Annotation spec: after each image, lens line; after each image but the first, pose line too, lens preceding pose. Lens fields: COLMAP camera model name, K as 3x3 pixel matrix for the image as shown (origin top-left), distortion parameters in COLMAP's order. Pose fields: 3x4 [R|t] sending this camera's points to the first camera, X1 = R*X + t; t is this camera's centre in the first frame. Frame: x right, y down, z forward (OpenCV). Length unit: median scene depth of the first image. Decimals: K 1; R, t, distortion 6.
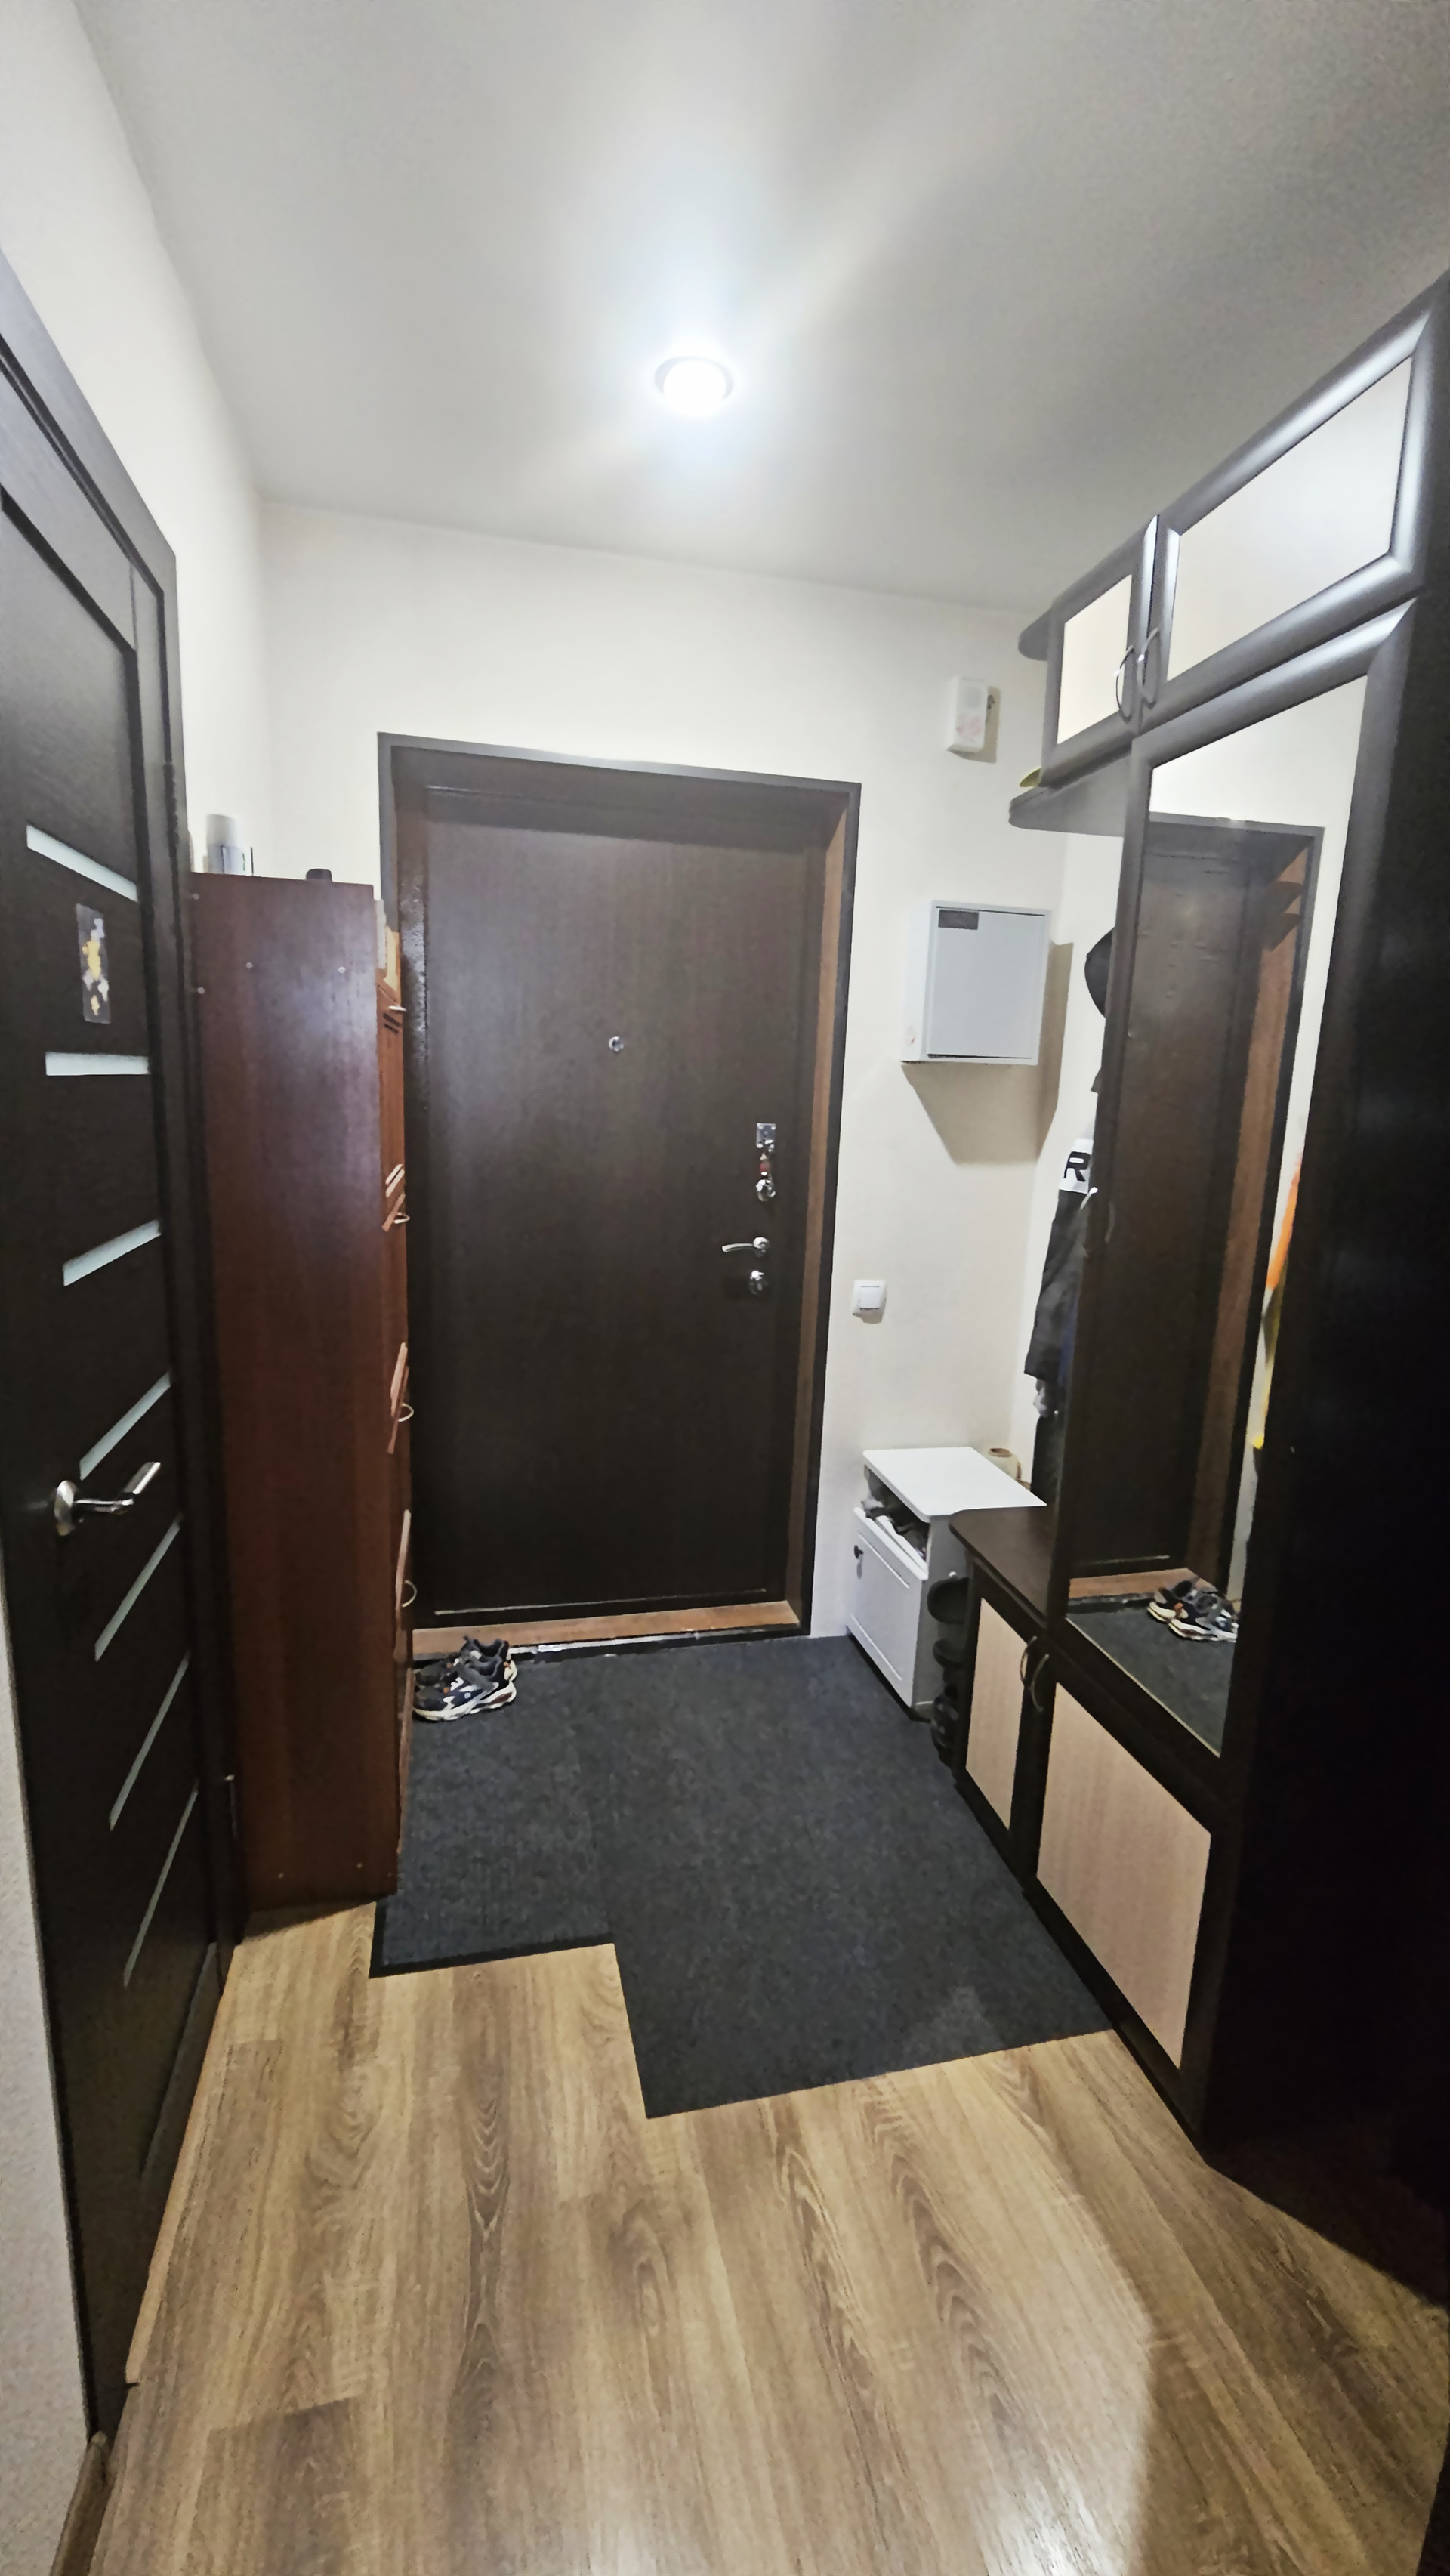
lens RADIAL K [[1067.3, 0, 723.9], [0, 1067.3, 1286.3], [0, 0, 1]] dist [-0.001053, -0.000386]
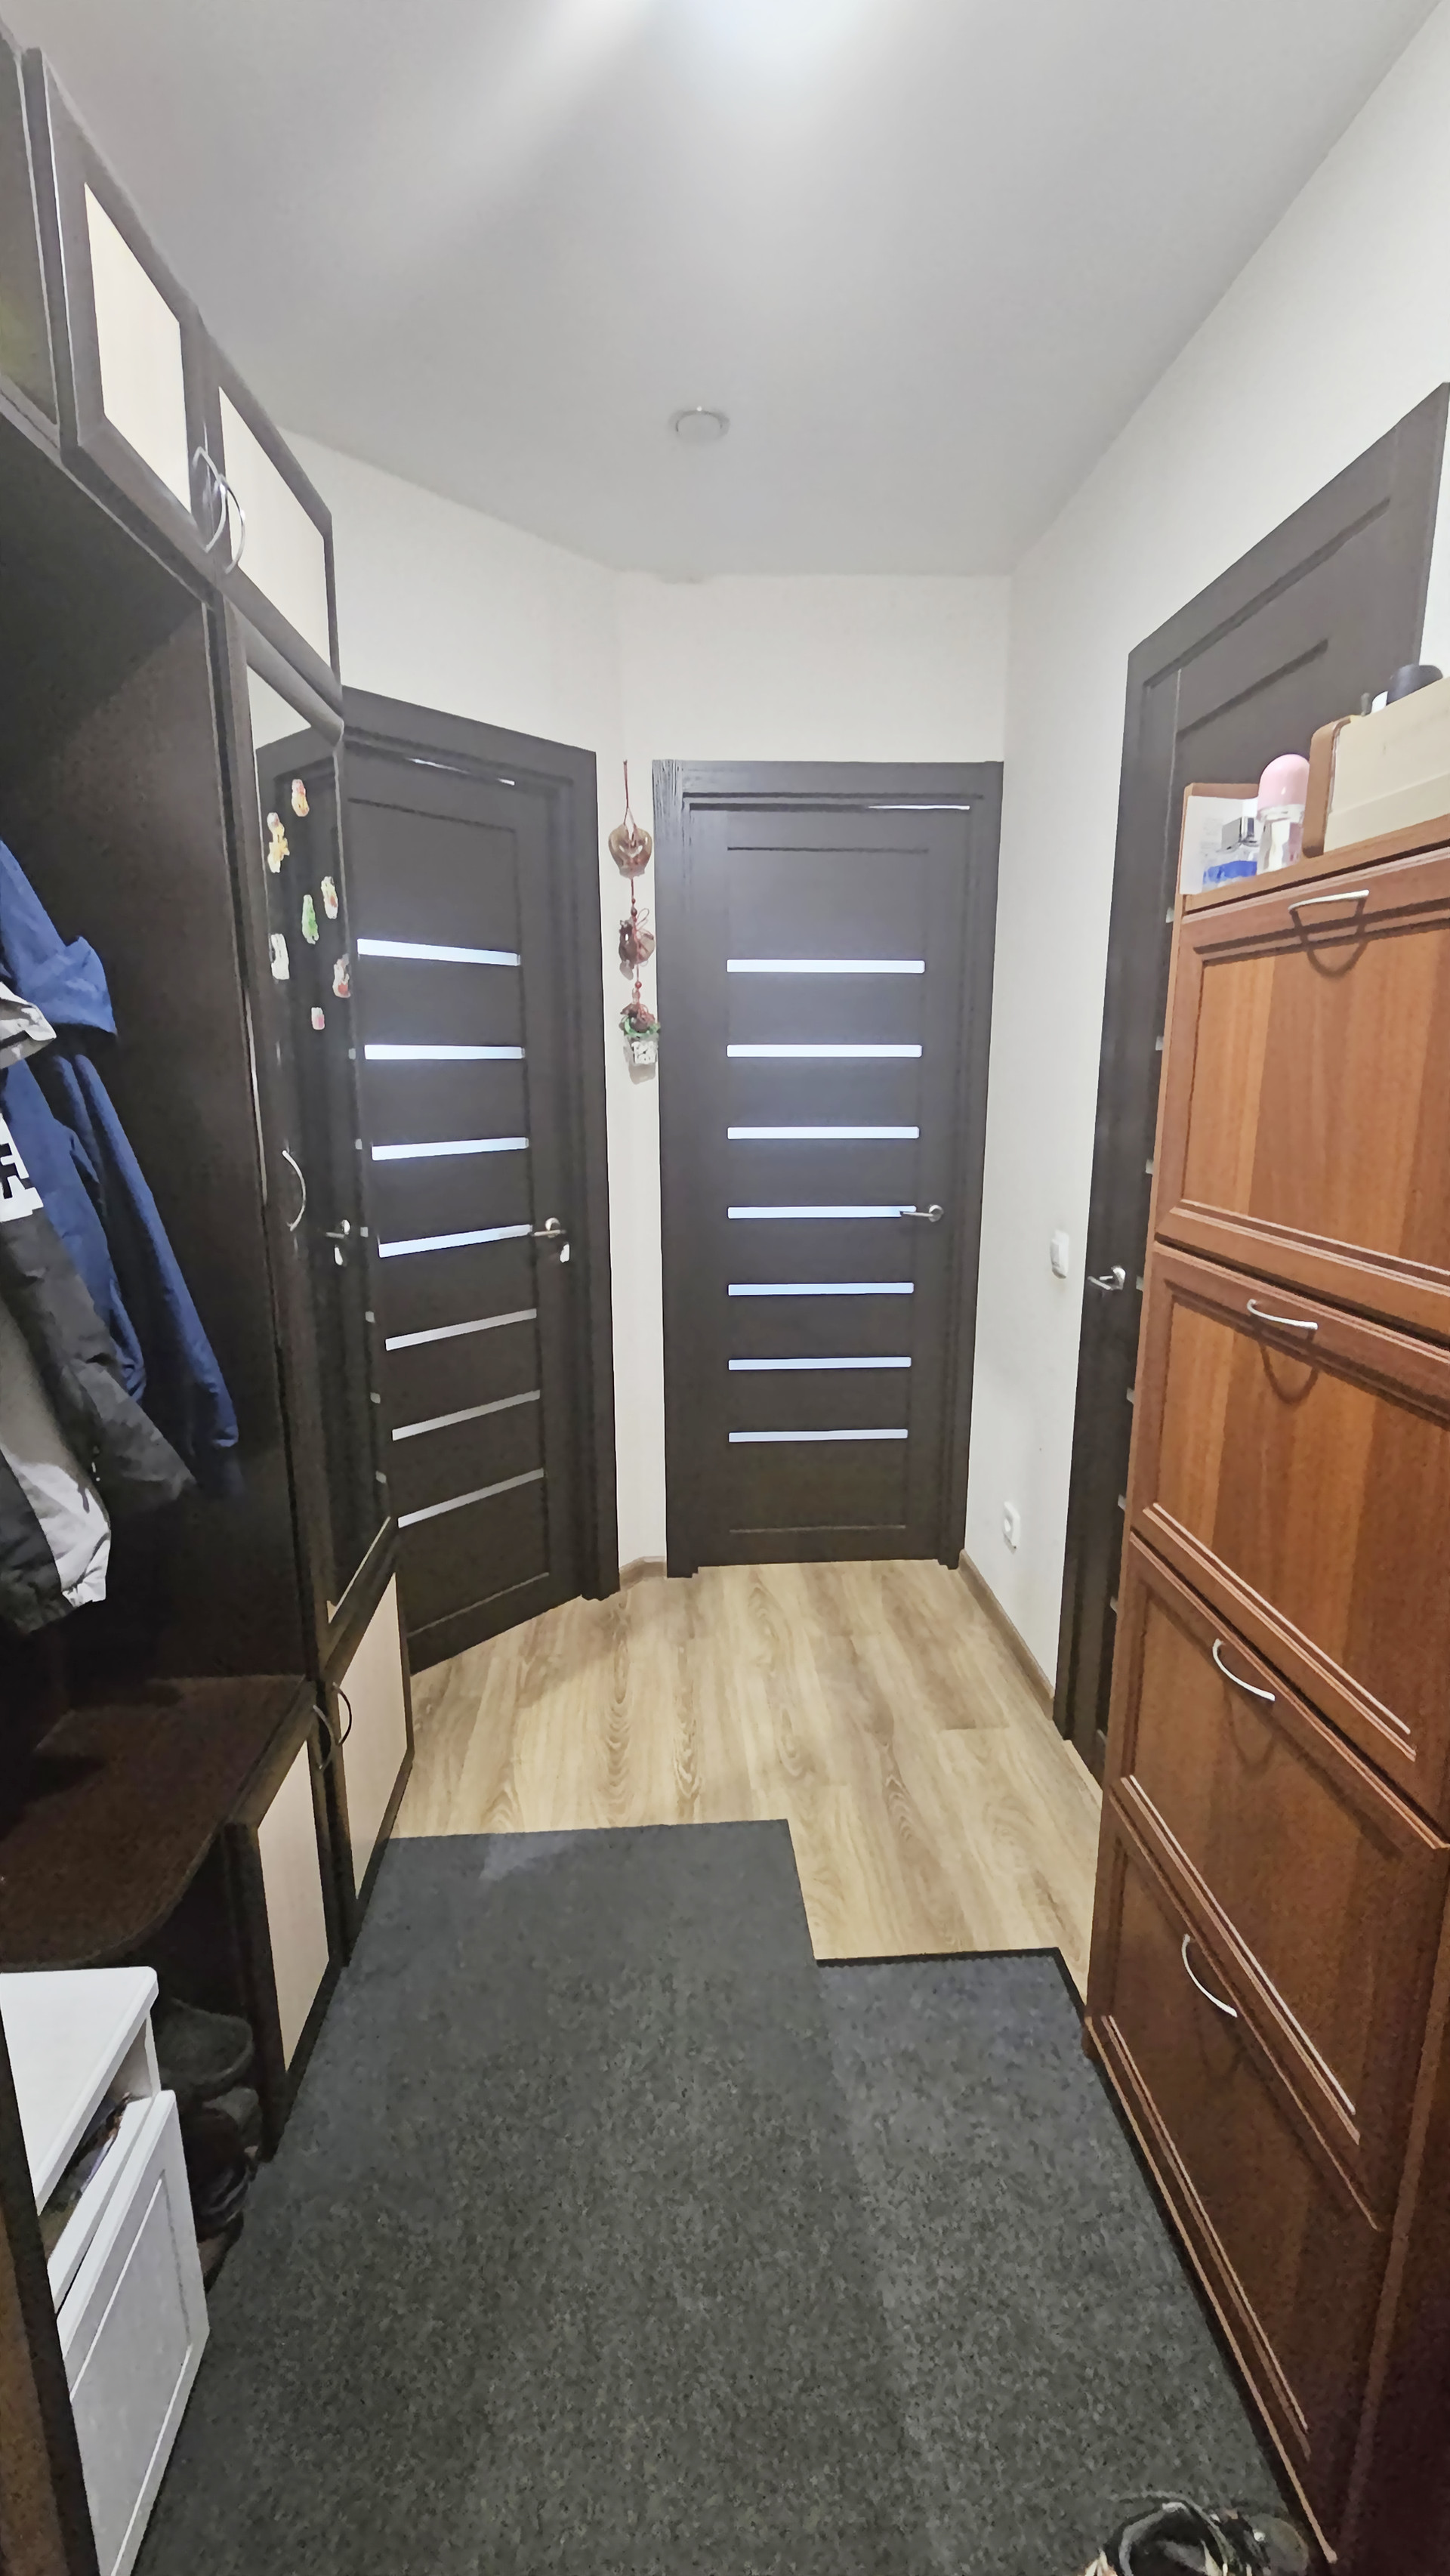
lens RADIAL K [[1067.3, 0, 725.4], [0, 1067.3, 1286.1], [0, 0, 1]] dist [-0.001053, -0.000386]
pose [[-0.985391, -0.065016, 0.157411, -0.167127], [0.002374, 0.918930, 0.394413, -0.375325], [-0.170293, 0.389024, -0.905351, 2.027078]]
